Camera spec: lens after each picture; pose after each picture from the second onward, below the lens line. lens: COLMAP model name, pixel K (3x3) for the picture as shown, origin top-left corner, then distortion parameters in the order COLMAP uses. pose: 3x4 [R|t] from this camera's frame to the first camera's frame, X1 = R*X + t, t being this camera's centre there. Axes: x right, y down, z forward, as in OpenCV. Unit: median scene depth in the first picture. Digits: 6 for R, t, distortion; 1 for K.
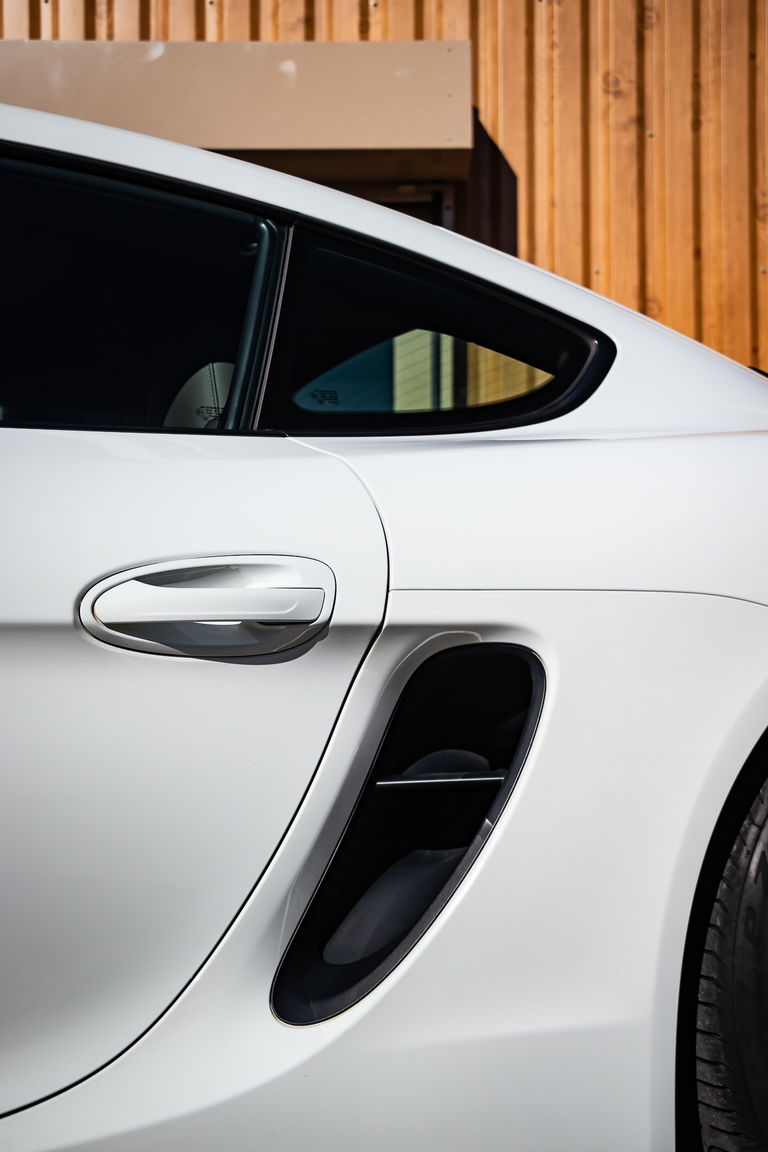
lens RADIAL K [[1695.2, 0, 406.6], [0, 1695.2, 582.4], [0, 0, 1]] dist [0.187756, 0.000000]
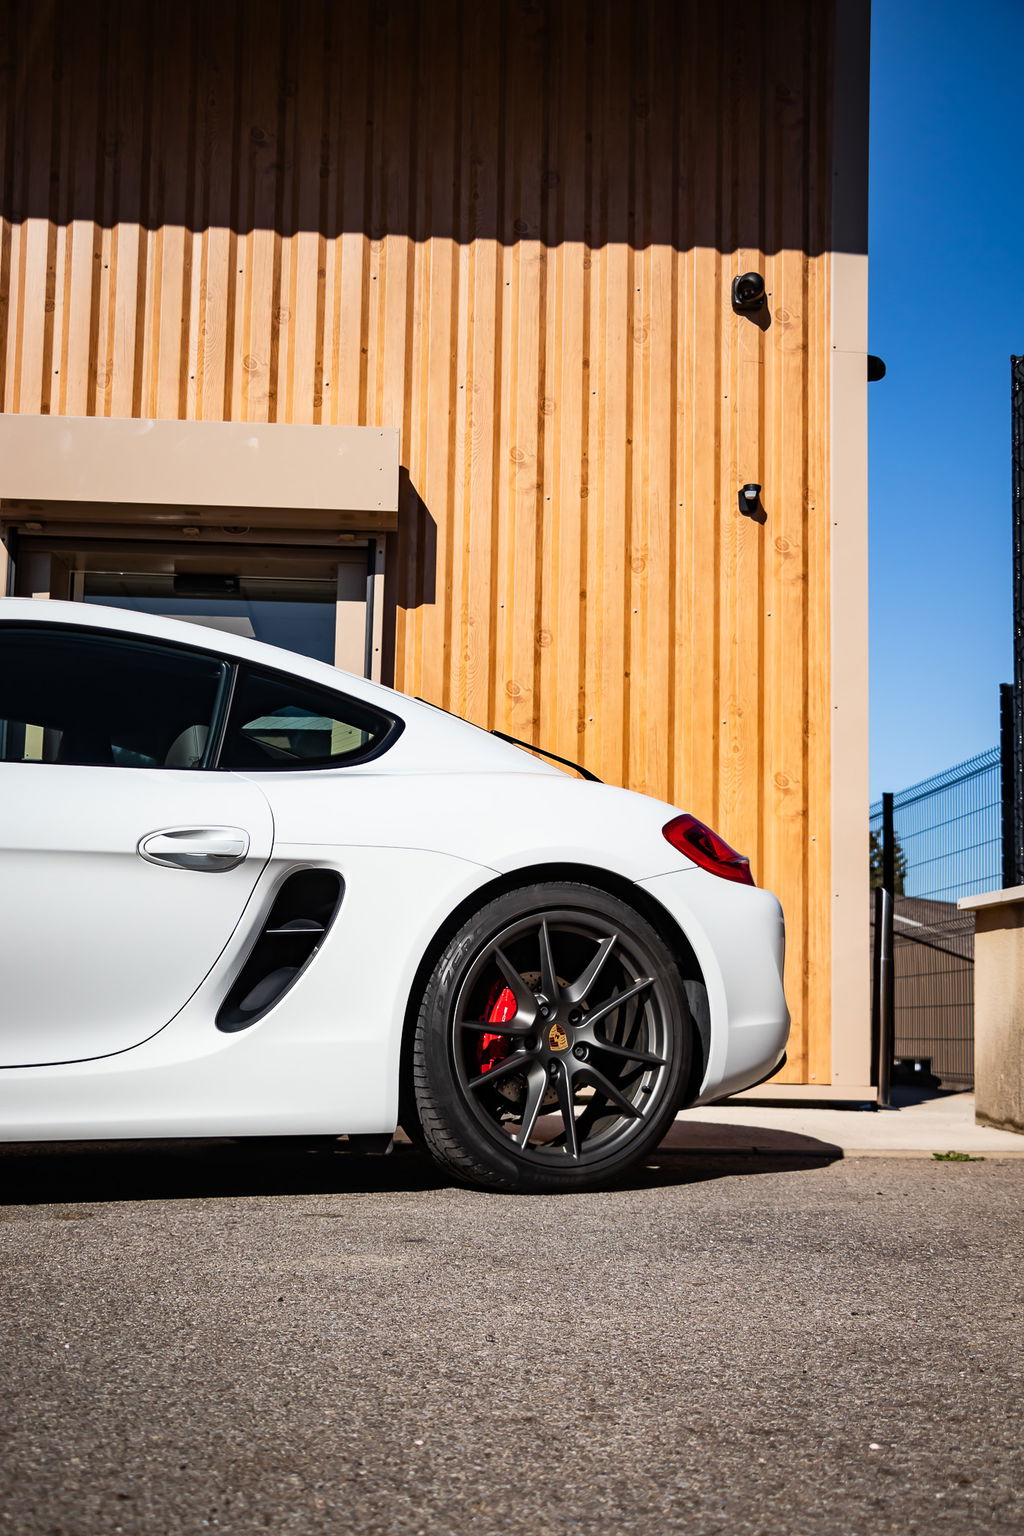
lens RADIAL K [[2093.5, 0, 516.0], [0, 2093.5, 771.8], [0, 0, 1]] dist [0.050016, 0.000000]
pose [[0.998133, 0.027183, 0.054690, 0.044489], [-0.024453, 0.998451, -0.049986, 0.011794], [-0.055964, 0.048556, 0.997251, -0.510611]]
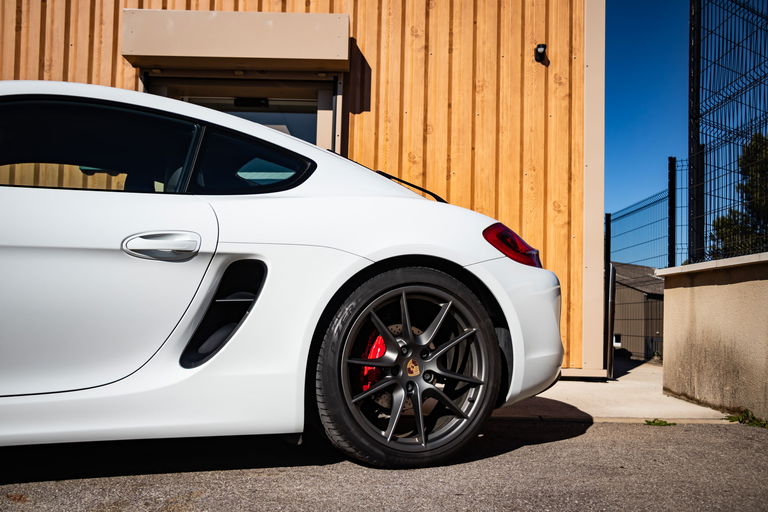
lens RADIAL K [[911.9, 0, 380.9], [0, 911.9, 261.9], [0, 0, 1]] dist [0.004881, 0.000000]
pose [[0.999703, 0.024023, -0.004202, 0.091634], [-0.023971, 0.999639, 0.012144, 0.003985], [0.004492, -0.012040, 0.999917, -0.228486]]
